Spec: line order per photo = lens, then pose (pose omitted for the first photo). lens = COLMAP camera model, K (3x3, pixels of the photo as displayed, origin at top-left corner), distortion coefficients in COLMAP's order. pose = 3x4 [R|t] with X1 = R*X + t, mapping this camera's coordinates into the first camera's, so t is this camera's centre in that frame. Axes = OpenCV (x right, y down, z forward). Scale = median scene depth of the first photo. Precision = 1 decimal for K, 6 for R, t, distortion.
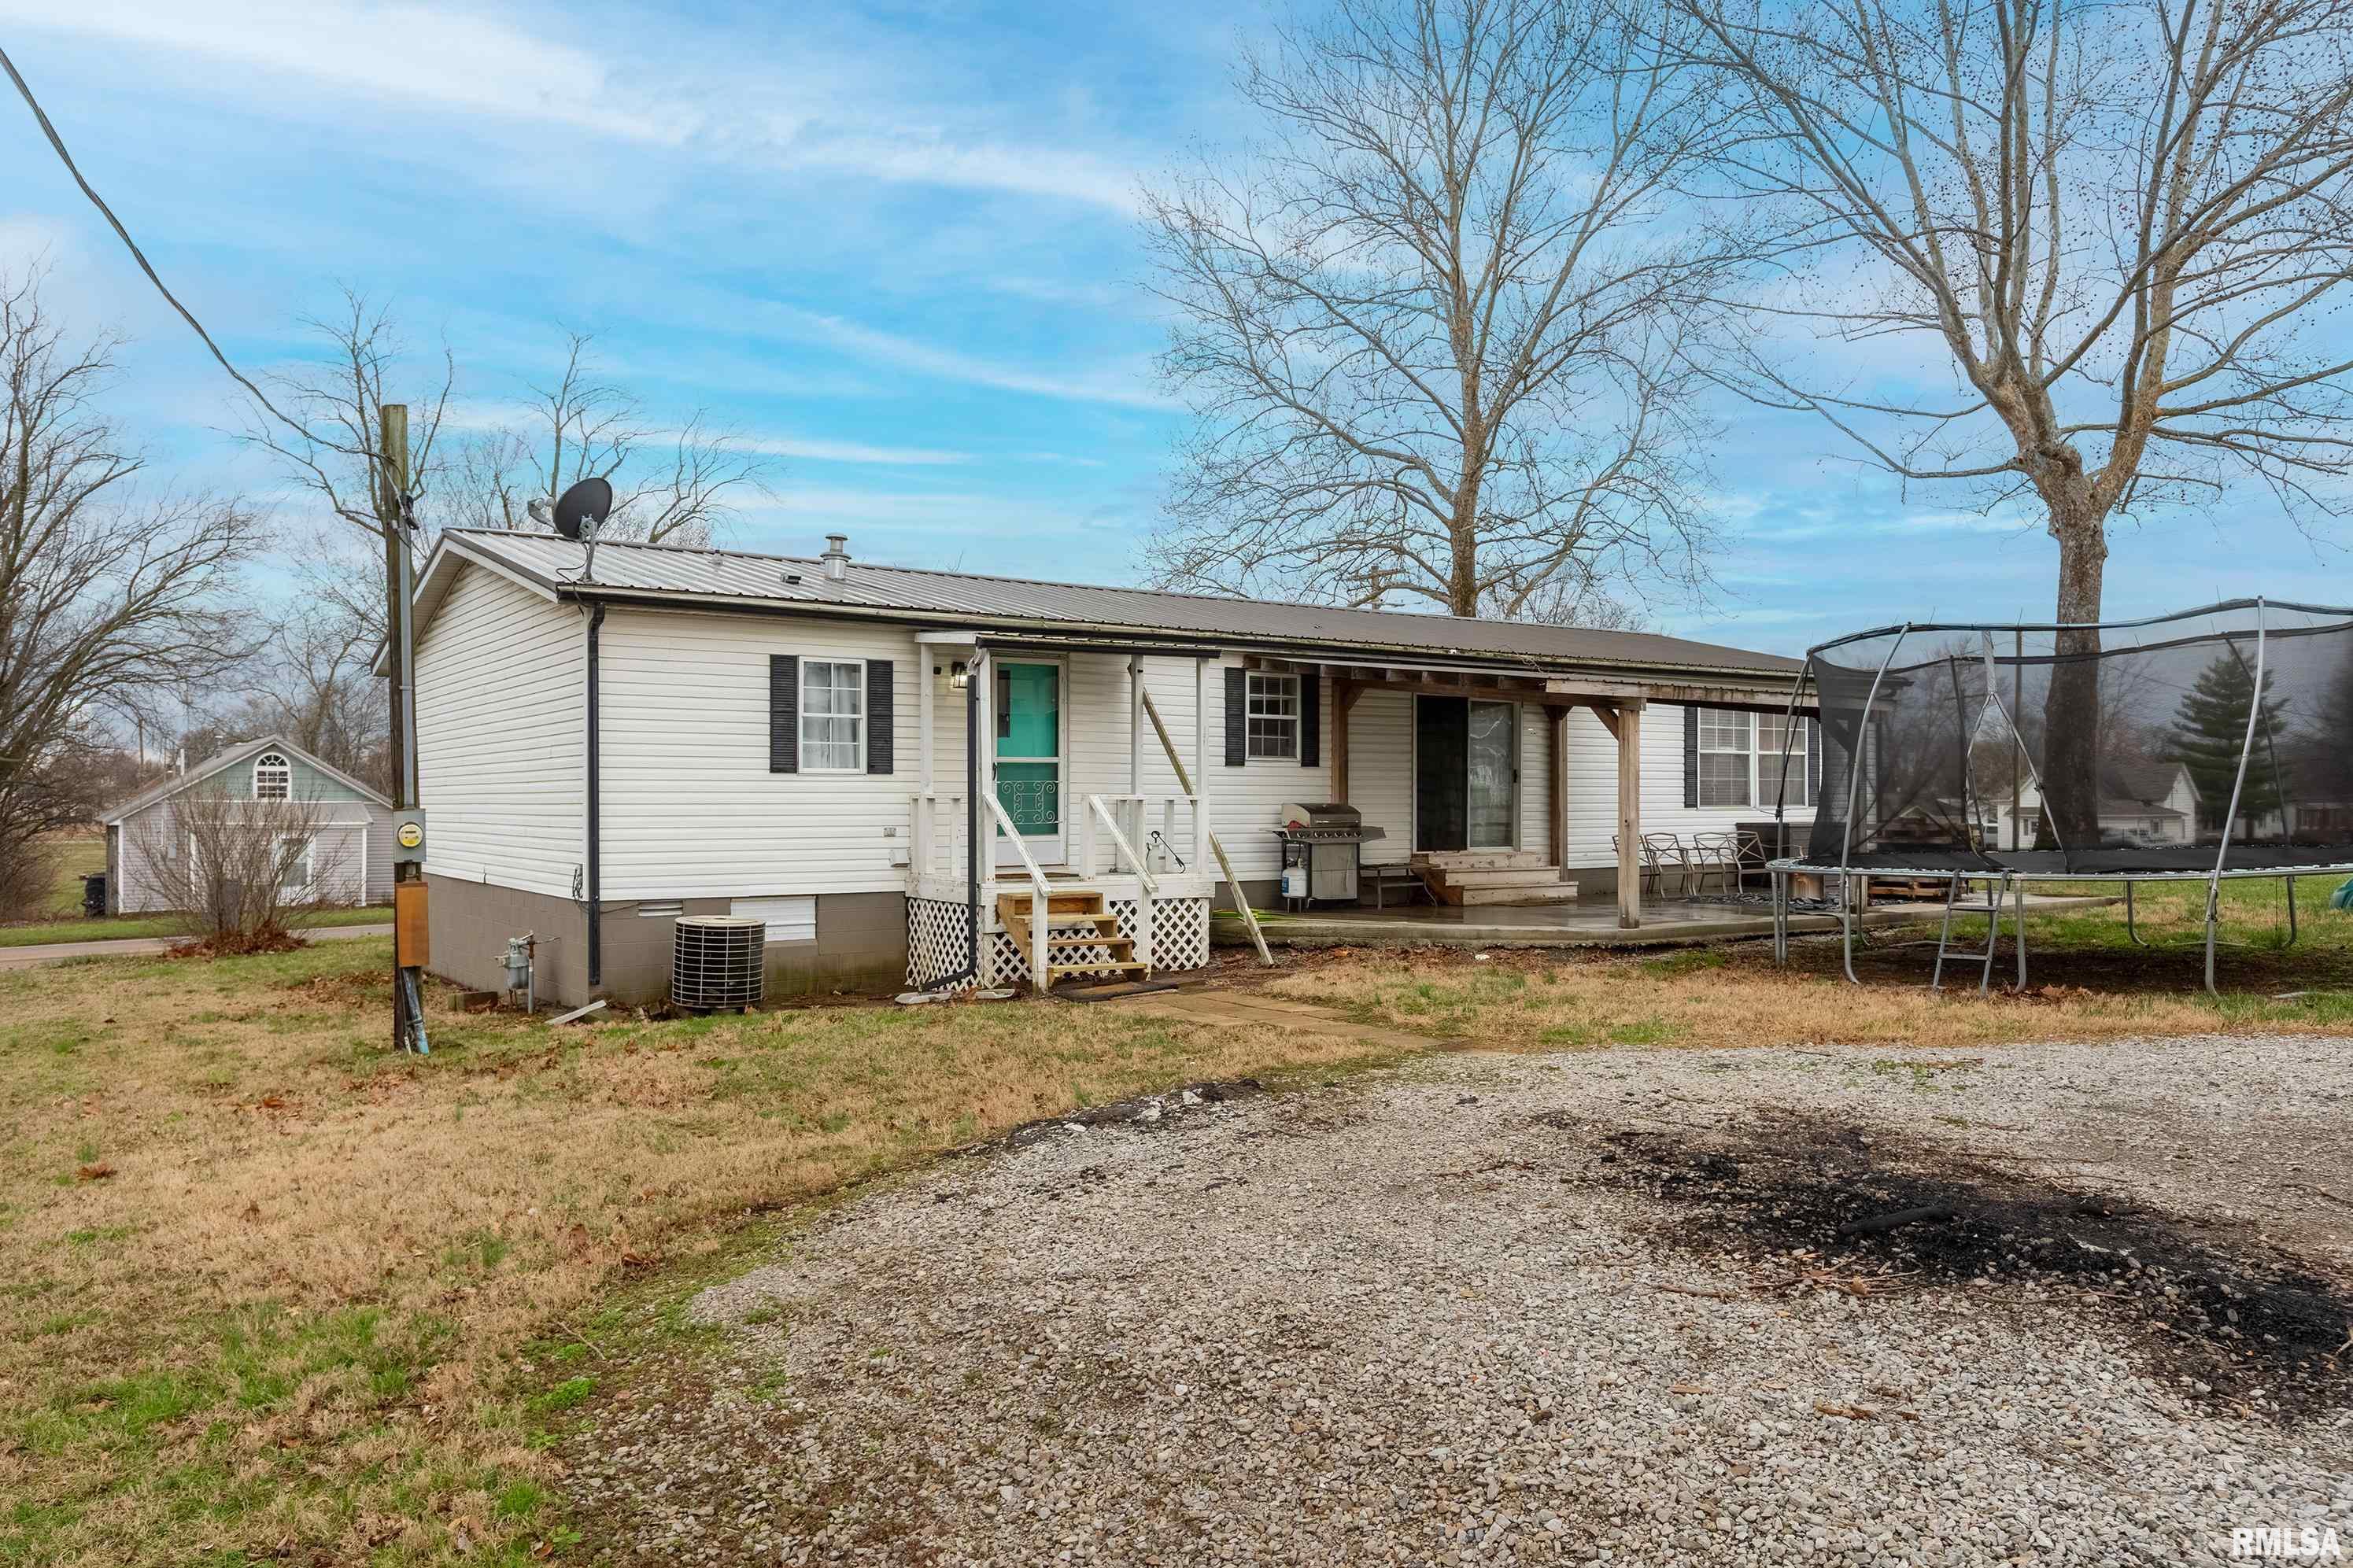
lens RADIAL K [[1695.1, 0, 1176.5], [0, 1695.1, 784.0], [0, 0, 1]] dist [0.007054, -0.000929]
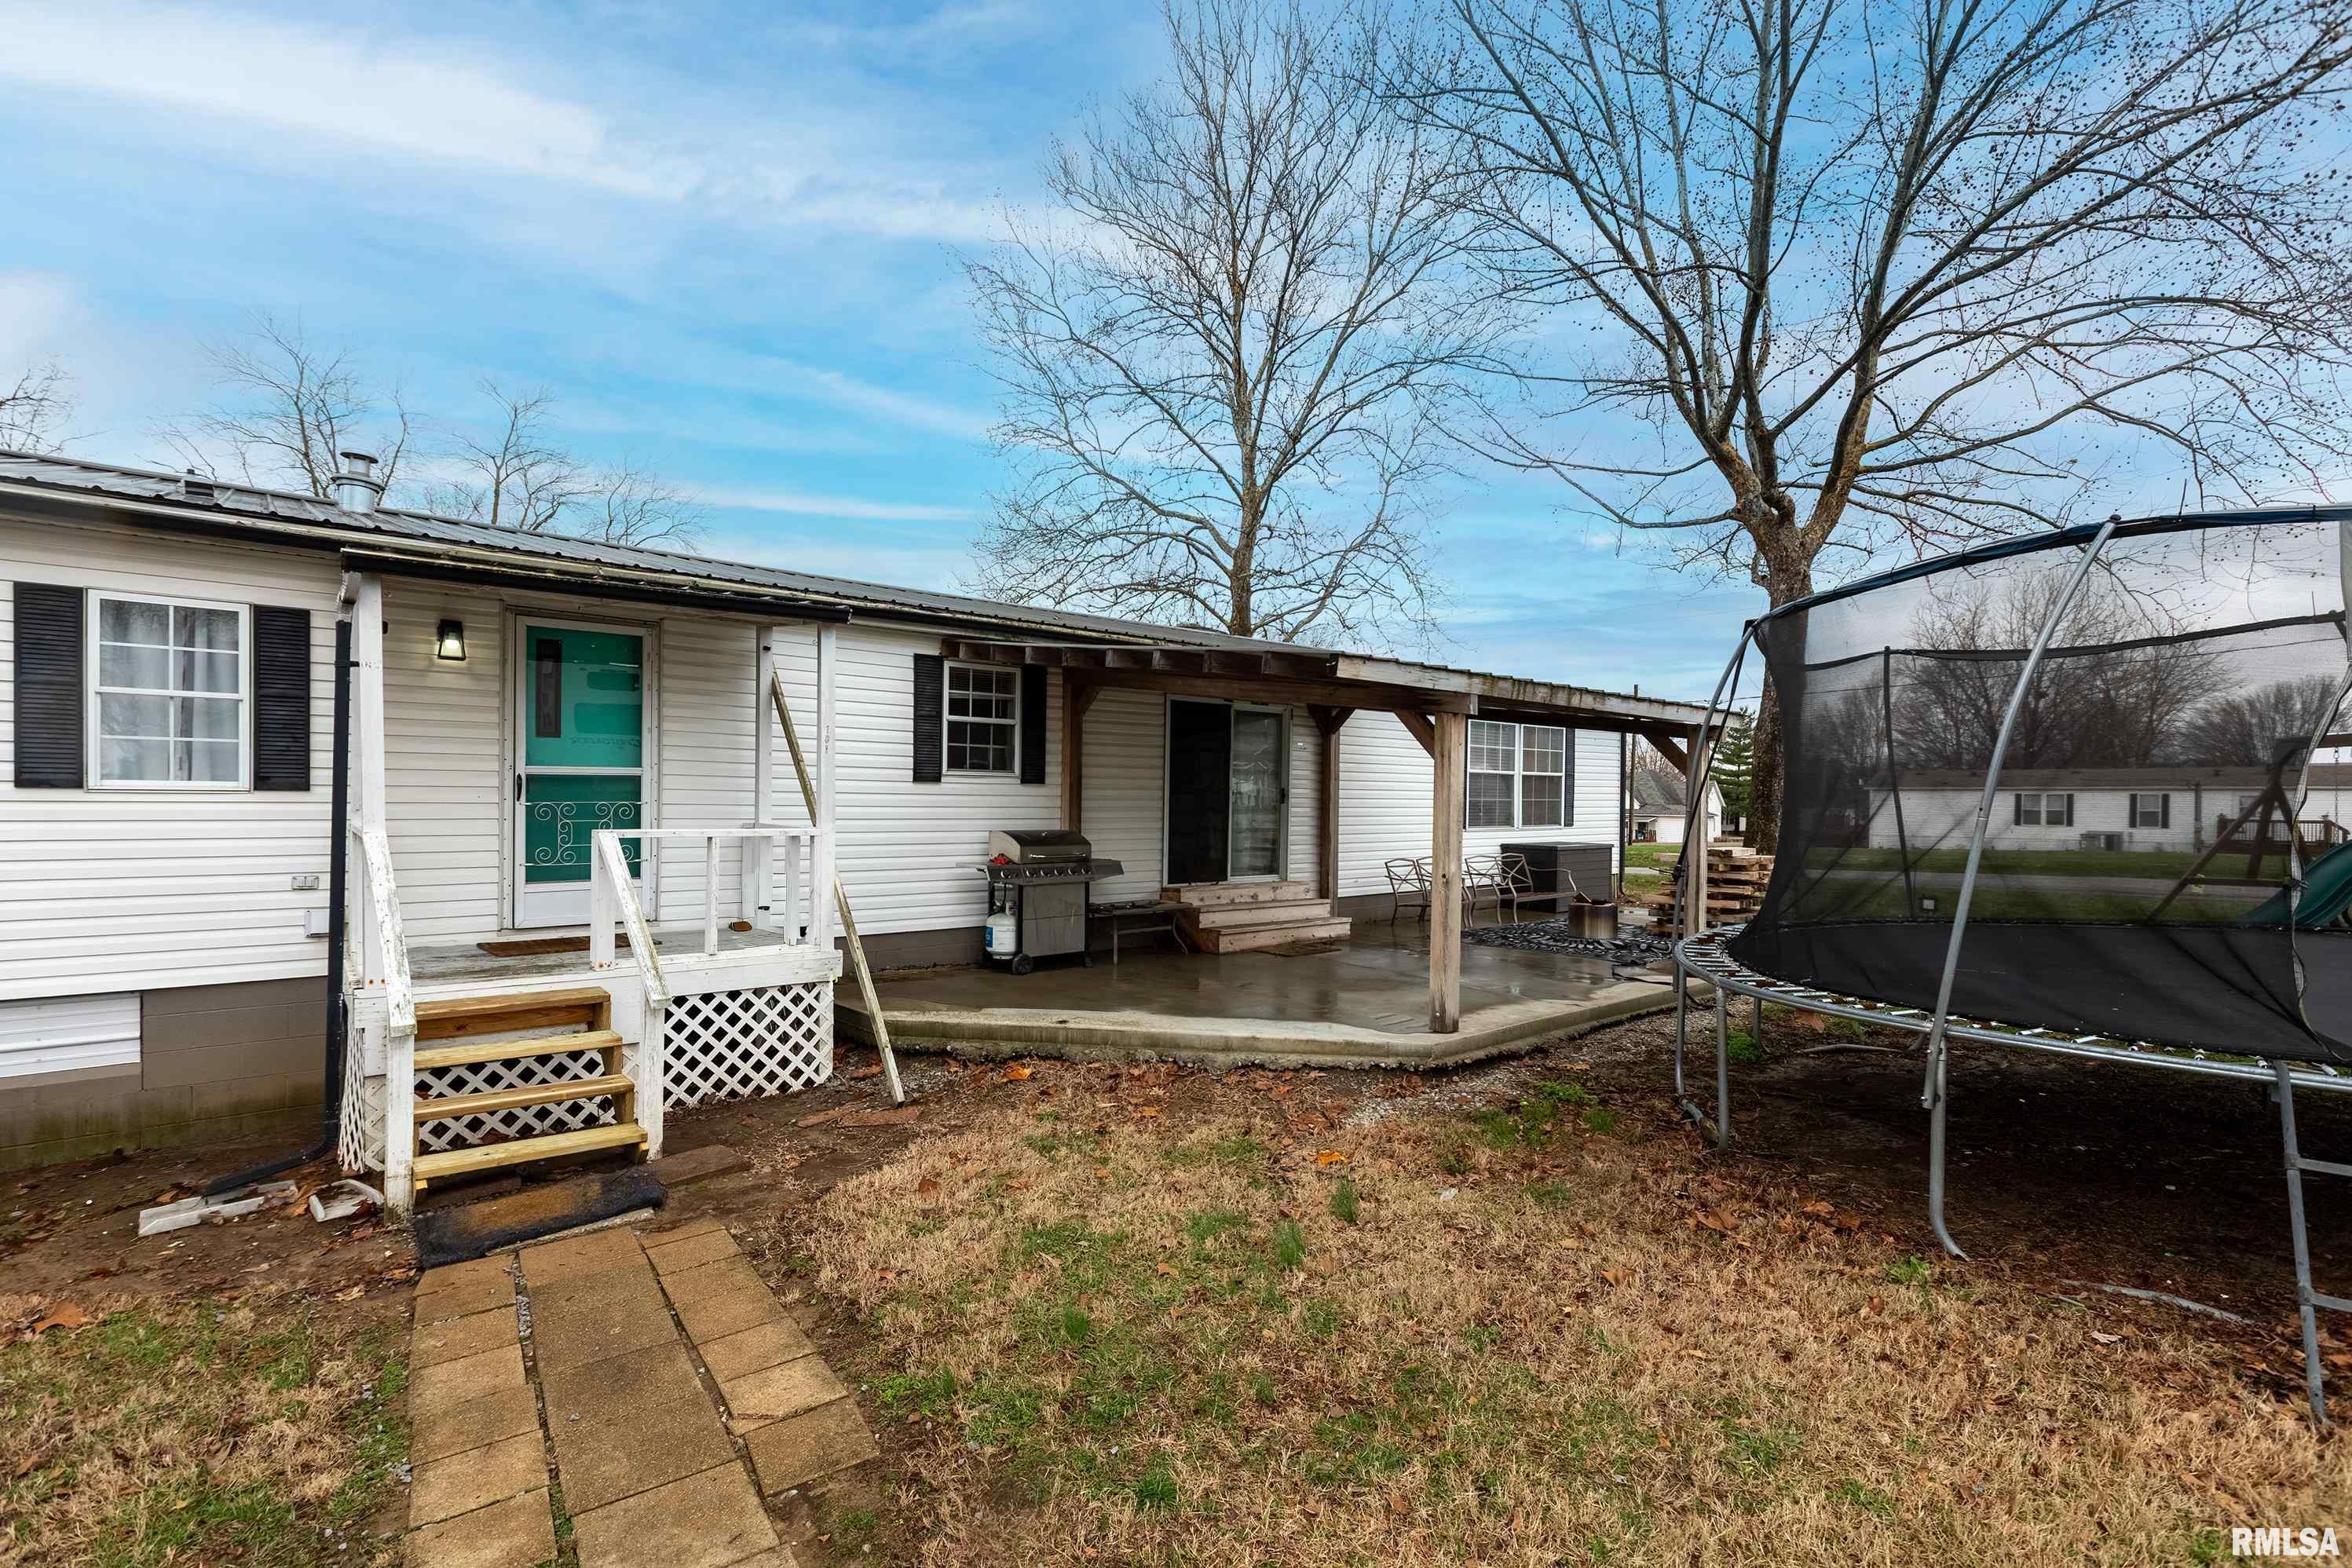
lens RADIAL K [[1107.3, 0, 1176.0], [0, 1107.3, 784.0], [0, 0, 1]] dist [-0.002649, -0.000789]
pose [[0.994506, 0.015153, 0.103581, 0.089095], [-0.015175, 0.999885, -0.000576, -0.010538], [-0.103578, -0.000999, 0.994621, 0.454475]]
